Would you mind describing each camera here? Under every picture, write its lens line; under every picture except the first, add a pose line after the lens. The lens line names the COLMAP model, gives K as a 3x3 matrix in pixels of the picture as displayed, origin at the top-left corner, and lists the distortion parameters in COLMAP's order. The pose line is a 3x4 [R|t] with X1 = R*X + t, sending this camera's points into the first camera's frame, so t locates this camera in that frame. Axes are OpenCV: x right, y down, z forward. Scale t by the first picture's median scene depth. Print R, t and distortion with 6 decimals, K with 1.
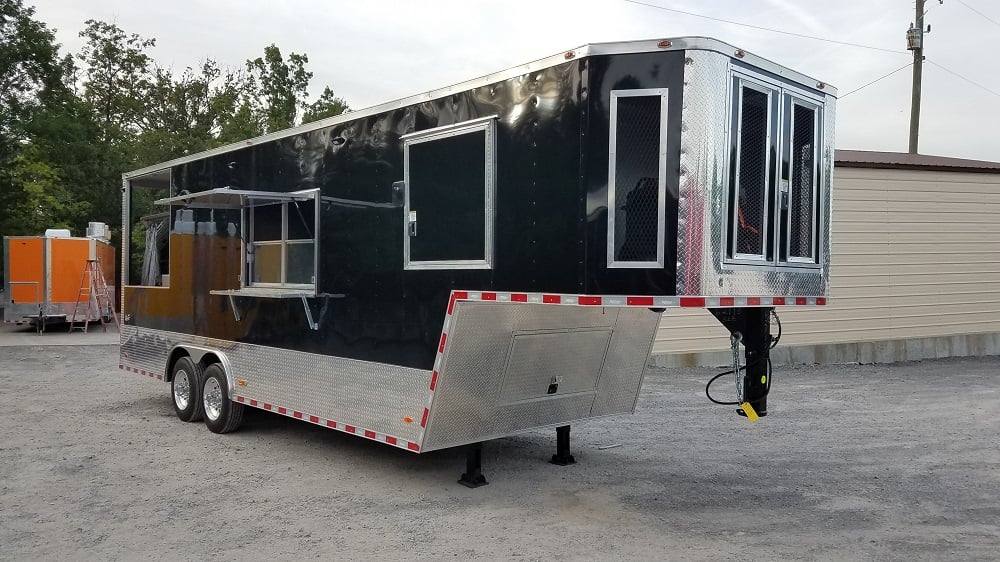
lens RADIAL K [[752.3, 0, 501.9], [0, 752.3, 293.4], [0, 0, 1]] dist [0.178075, -0.247367]
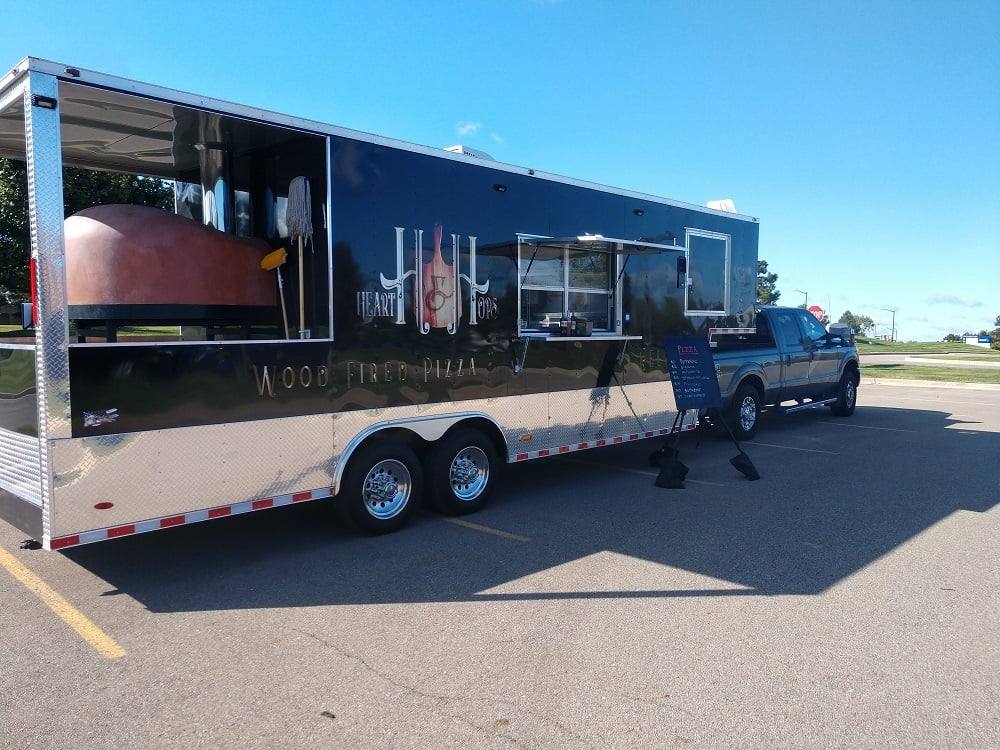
lens RADIAL K [[761.8, 0, 515.3], [0, 761.8, 376.4], [0, 0, 1]] dist [0.005542, 0.005192]
pose [[-0.060626, -0.078159, 0.995096, -1.572562], [0.018377, 0.996673, 0.079403, -0.035866], [-0.997991, 0.023101, -0.058988, 1.364716]]
